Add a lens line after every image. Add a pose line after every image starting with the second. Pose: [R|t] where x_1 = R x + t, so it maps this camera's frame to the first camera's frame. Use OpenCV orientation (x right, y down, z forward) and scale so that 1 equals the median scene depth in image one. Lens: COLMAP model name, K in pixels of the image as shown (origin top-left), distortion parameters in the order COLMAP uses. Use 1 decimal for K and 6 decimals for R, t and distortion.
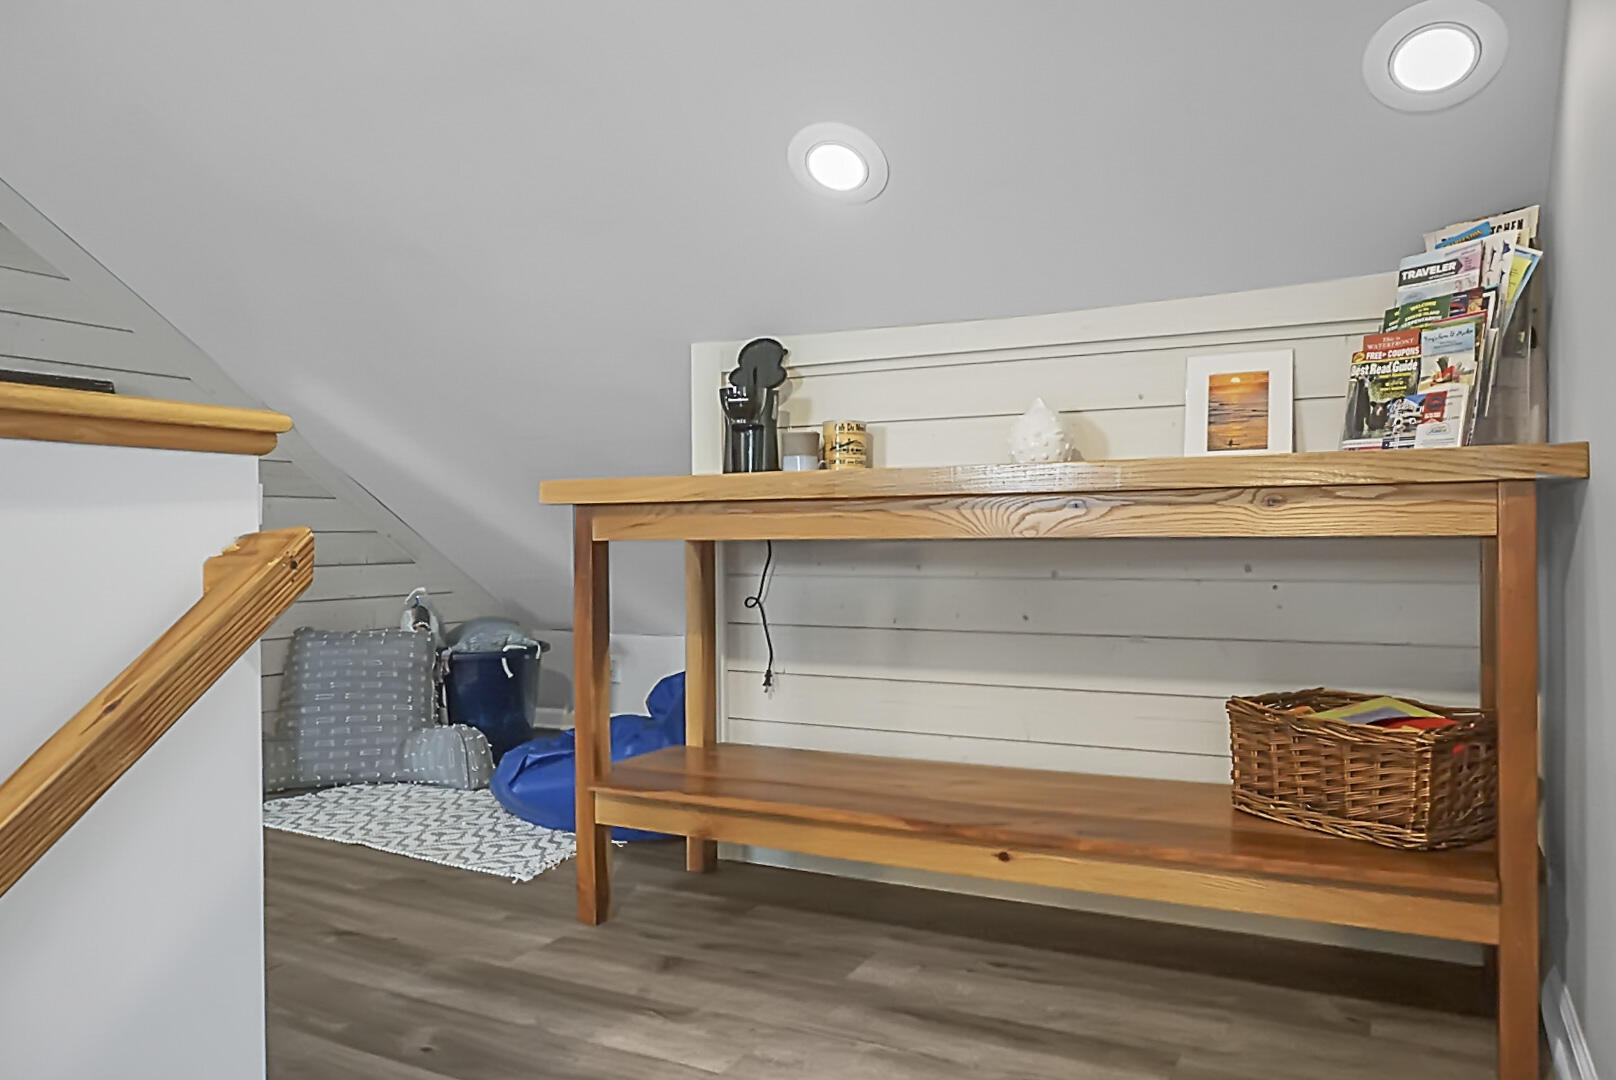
lens RADIAL K [[1140.9, 0, 808.0], [0, 1140.9, 540.0], [0, 0, 1]] dist [-0.007152, -0.001976]
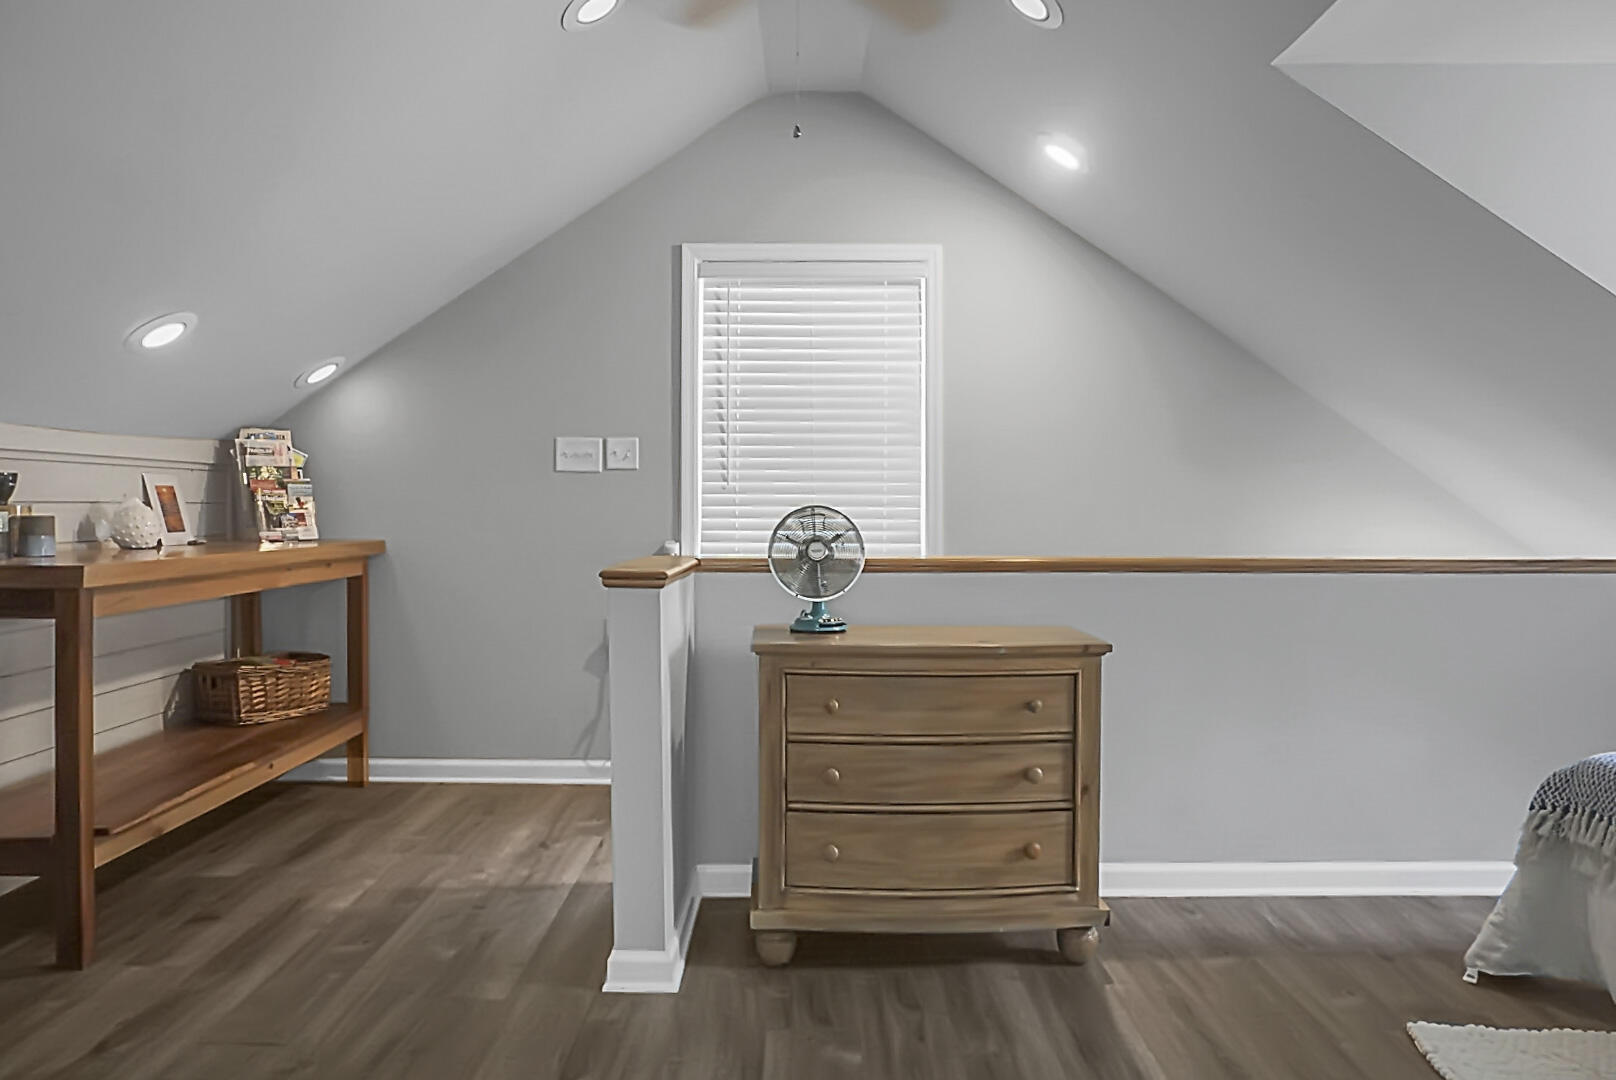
lens RADIAL K [[1470.6, 0, 808.0], [0, 1470.6, 540.0], [0, 0, 1]] dist [0.000657, -0.000640]
pose [[-0.476227, -0.028685, 0.878854, -2.116838], [0.002420, 0.999421, 0.033932, -0.145535], [-0.879319, 0.018286, -0.475882, 1.268842]]
